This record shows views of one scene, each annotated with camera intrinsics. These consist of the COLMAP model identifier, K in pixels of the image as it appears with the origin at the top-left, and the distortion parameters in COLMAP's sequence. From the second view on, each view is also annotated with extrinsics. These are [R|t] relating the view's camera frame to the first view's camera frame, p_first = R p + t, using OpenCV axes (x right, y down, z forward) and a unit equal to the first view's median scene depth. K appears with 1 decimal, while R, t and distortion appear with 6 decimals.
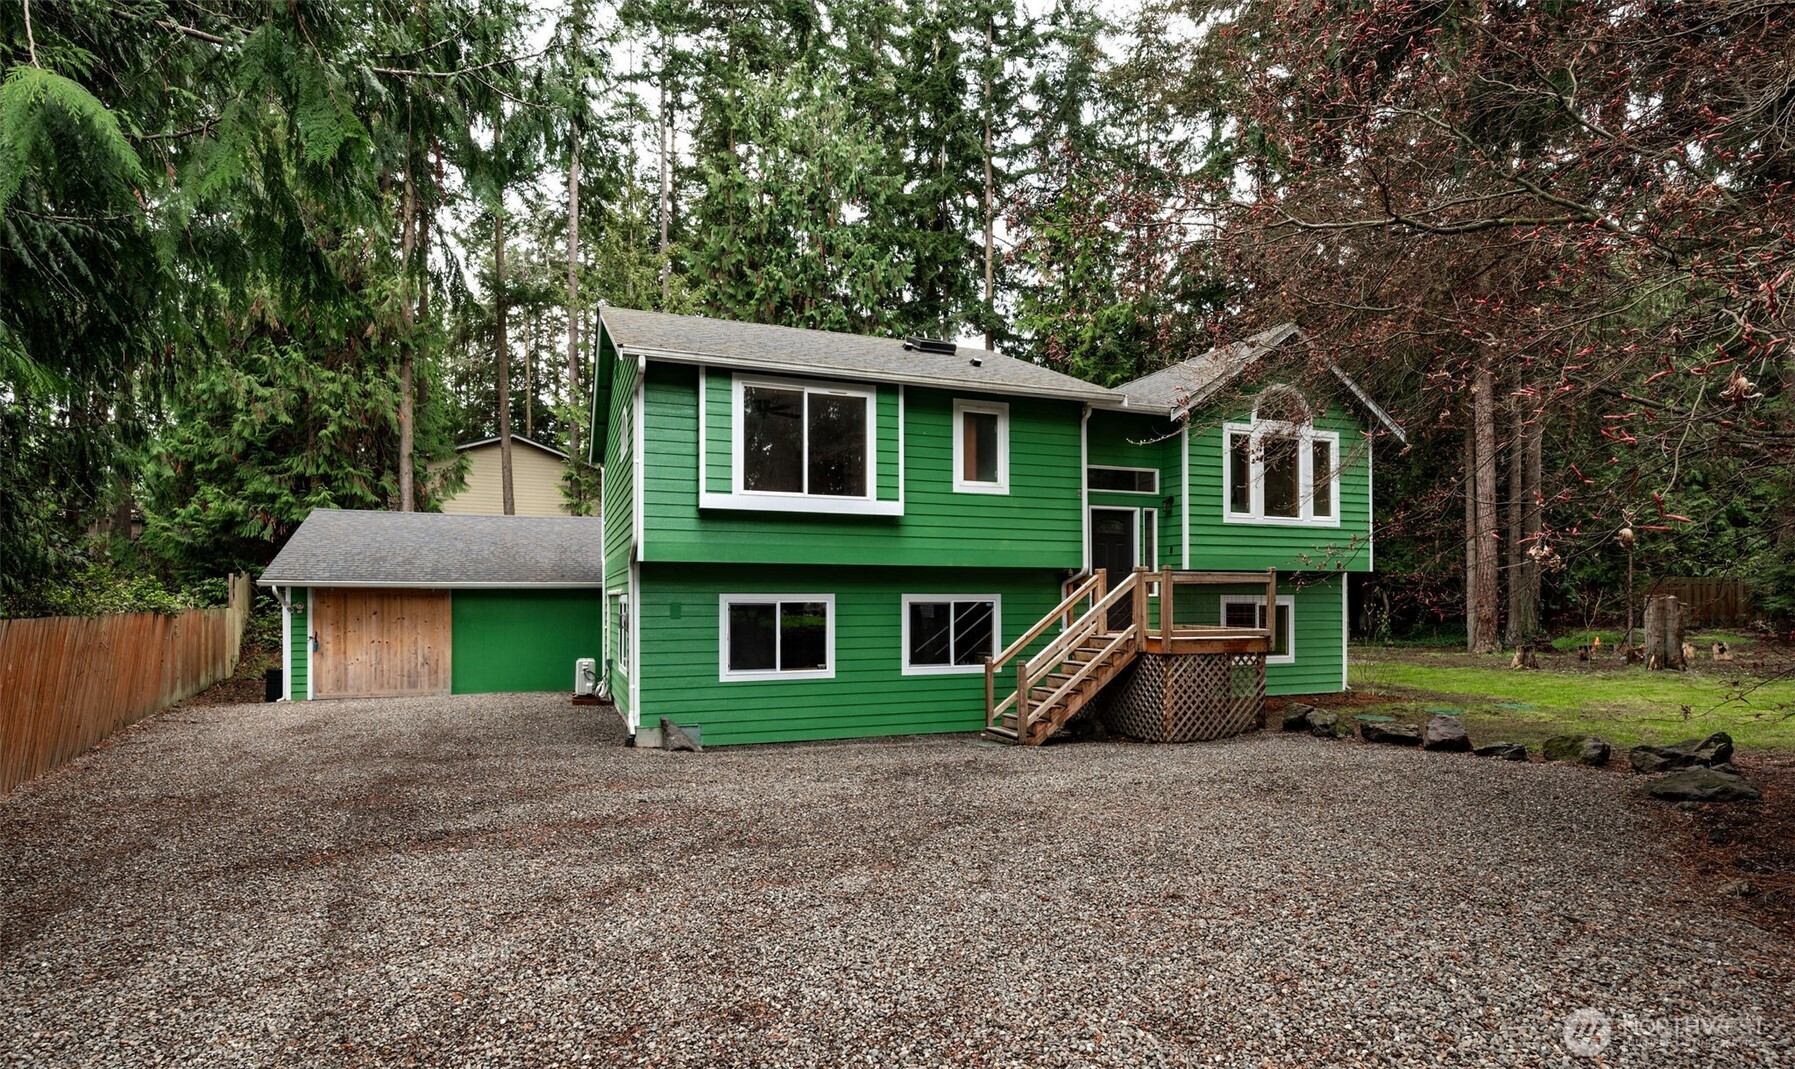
lens RADIAL K [[867.6, 0, 884.1], [0, 867.6, 587.4], [0, 0, 1]] dist [0.000162, 0.000240]
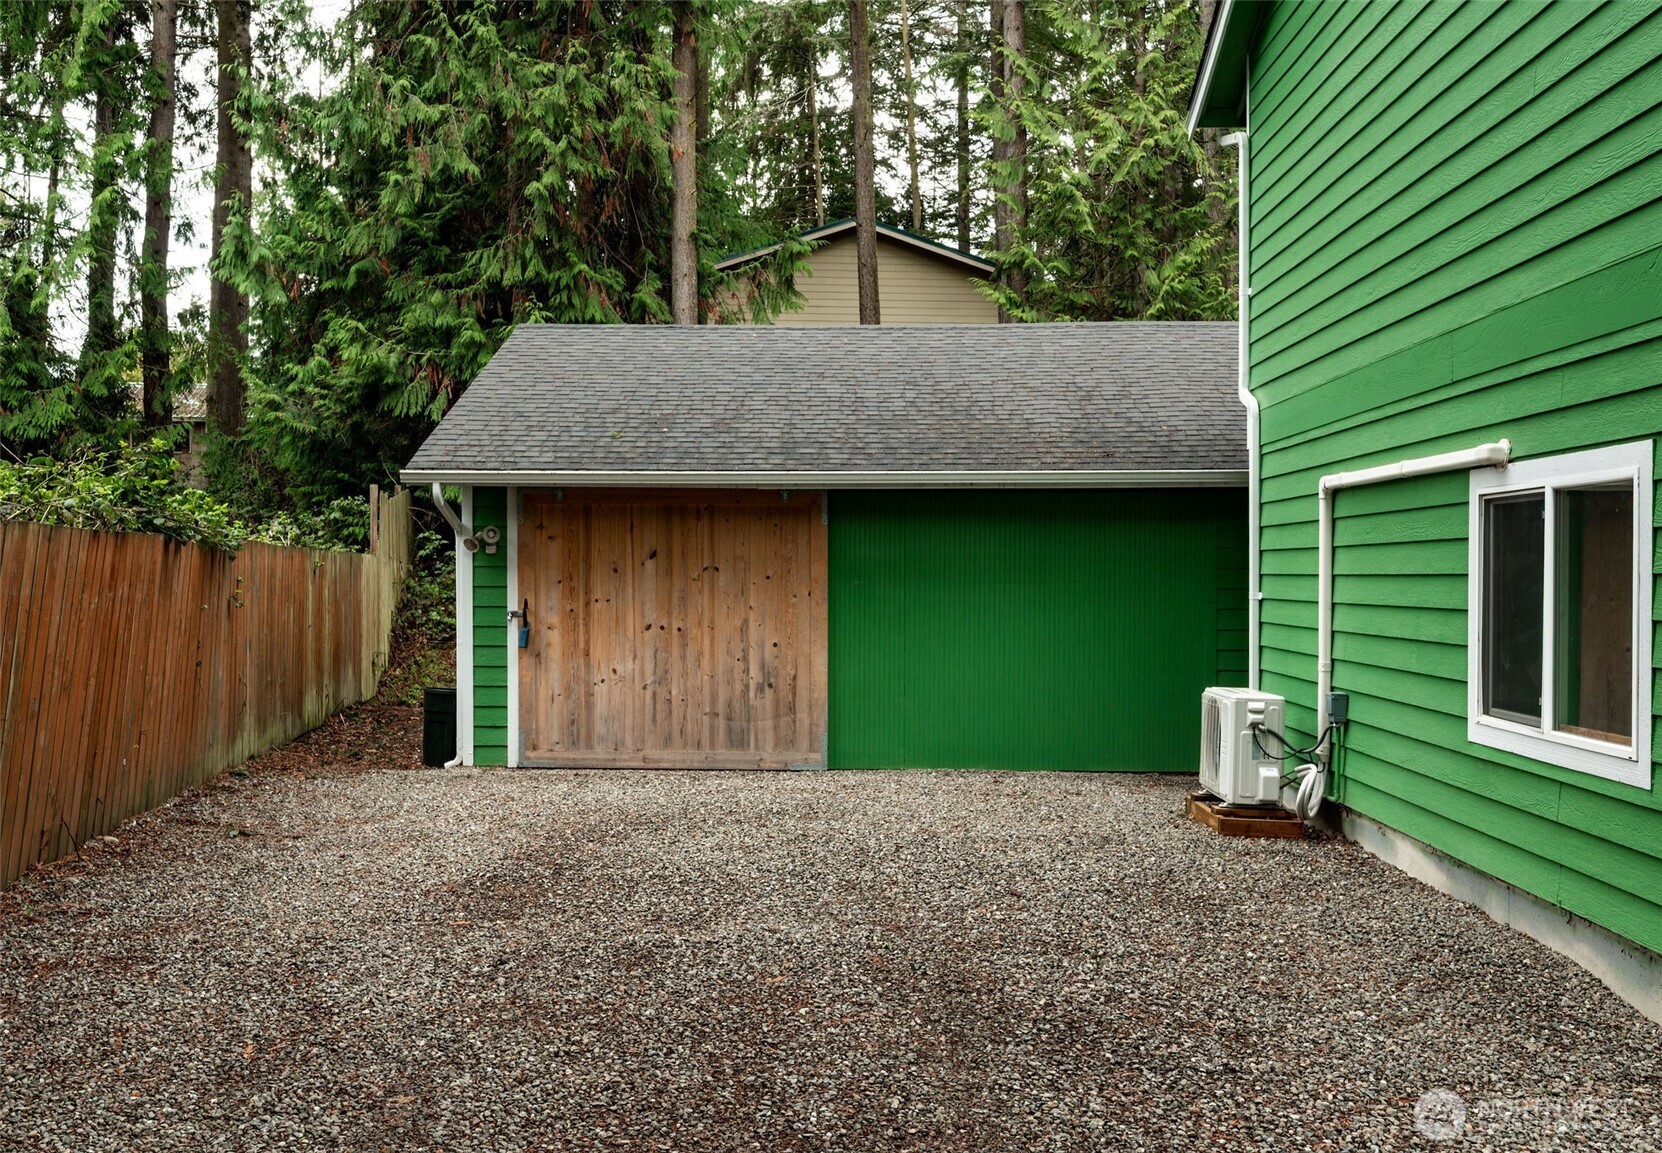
lens RADIAL K [[1476.7, 0, 830.4], [0, 1476.7, 575.5], [0, 0, 1]] dist [0.007079, 0.001246]
pose [[0.931587, 0.004073, -0.363497, -0.199870], [0.001474, 0.999887, 0.014983, 0.021802], [0.363516, -0.014494, 0.931475, 0.301665]]
